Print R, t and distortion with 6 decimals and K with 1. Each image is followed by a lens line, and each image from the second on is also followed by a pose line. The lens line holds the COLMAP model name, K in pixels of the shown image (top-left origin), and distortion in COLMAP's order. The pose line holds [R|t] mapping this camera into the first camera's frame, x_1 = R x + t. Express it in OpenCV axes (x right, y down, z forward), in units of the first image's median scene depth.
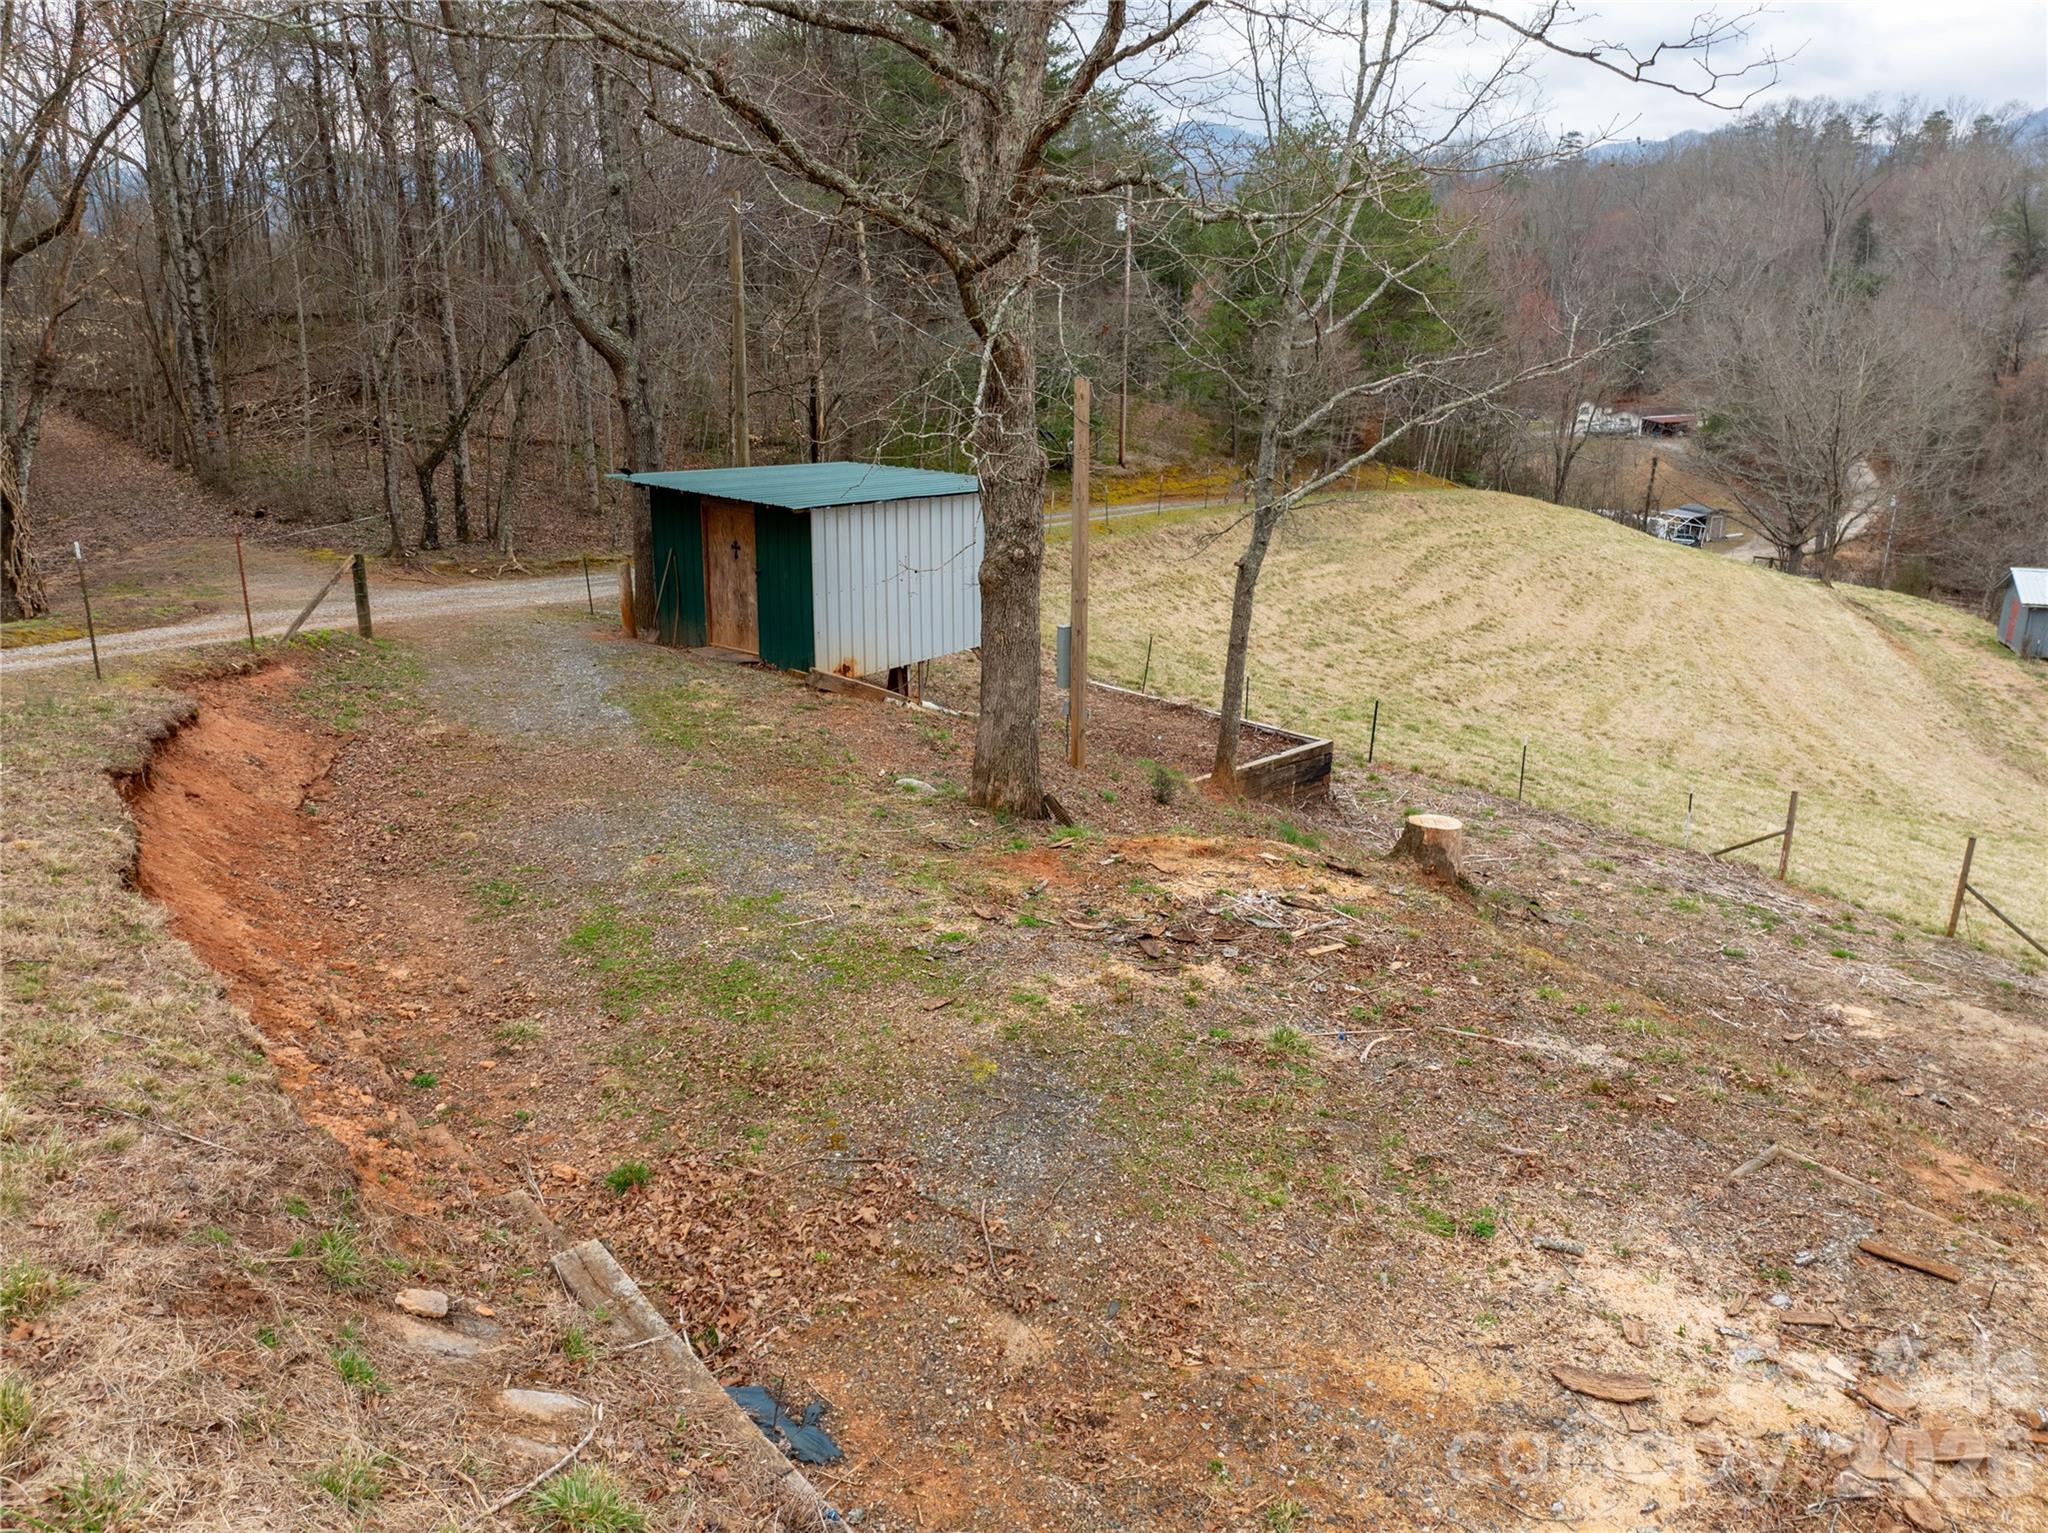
lens RADIAL K [[1444.9, 0, 1022.7], [0, 1444.9, 767.8], [0, 0, 1]] dist [-0.047086, 0.017604]
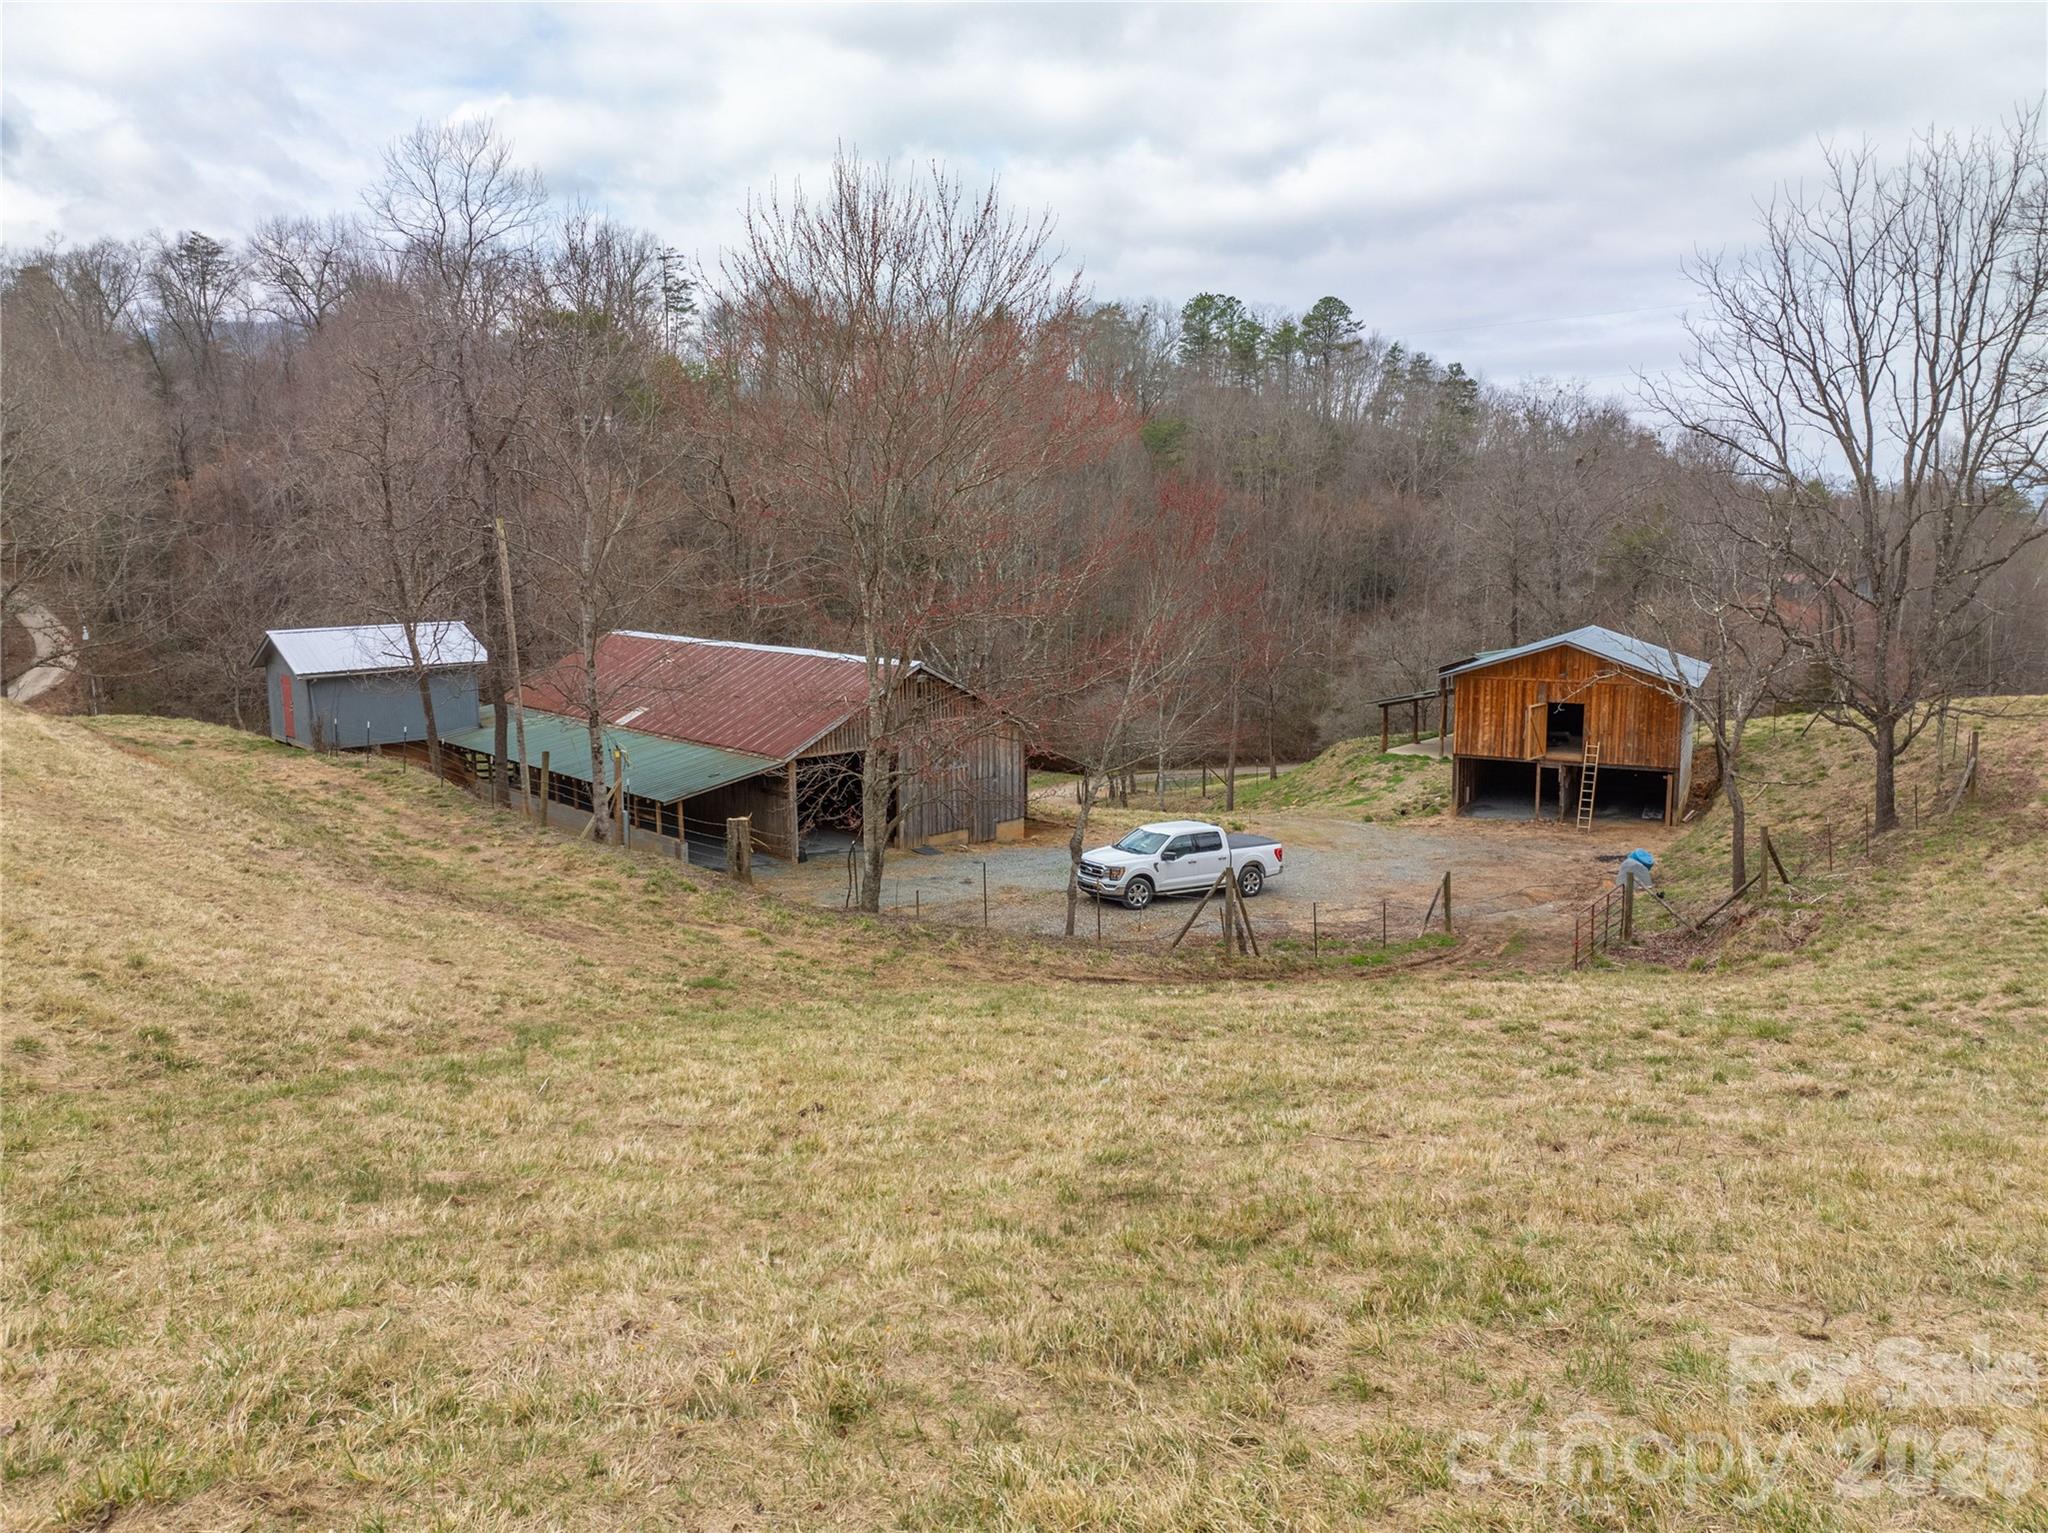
lens RADIAL K [[1444.9, 0, 1023.3], [0, 1444.9, 764.7], [0, 0, 1]] dist [-0.047086, 0.017604]
pose [[0.432197, -0.147115, 0.889698, 0.237545], [0.269062, 0.962702, 0.028481, 0.000332], [-0.860704, 0.227075, 0.455660, 0.394394]]
